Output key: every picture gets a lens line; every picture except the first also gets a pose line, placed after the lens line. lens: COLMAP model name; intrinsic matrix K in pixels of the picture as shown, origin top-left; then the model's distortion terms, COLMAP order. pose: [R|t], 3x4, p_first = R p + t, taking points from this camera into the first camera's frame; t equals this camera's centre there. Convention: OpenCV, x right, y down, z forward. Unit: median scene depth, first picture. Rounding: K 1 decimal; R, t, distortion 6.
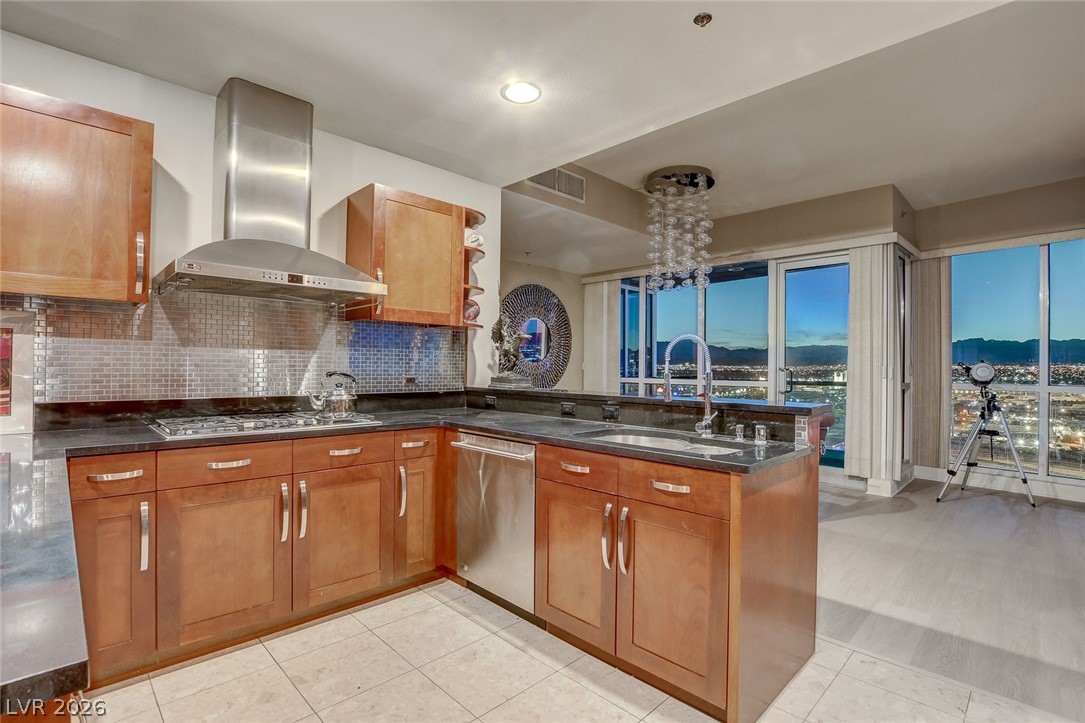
lens RADIAL K [[504.8, 0, 552.0], [0, 504.8, 362.4], [0, 0, 1]] dist [-0.031865, -0.000689]
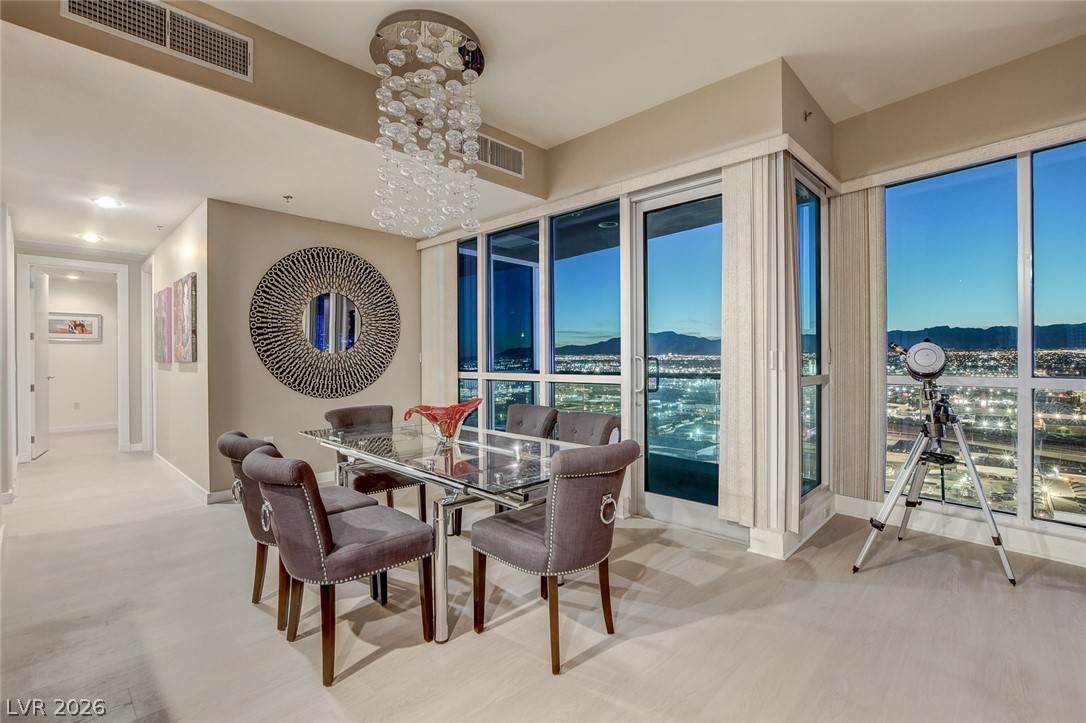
lens RADIAL K [[505.2, 0, 538.2], [0, 505.2, 358.9], [0, 0, 1]] dist [-0.031865, -0.000689]
pose [[0.999863, -0.015584, 0.005666, 0.372573], [0.015533, 0.999840, 0.008918, 0.008674], [-0.005804, -0.008828, 0.999944, 0.374074]]
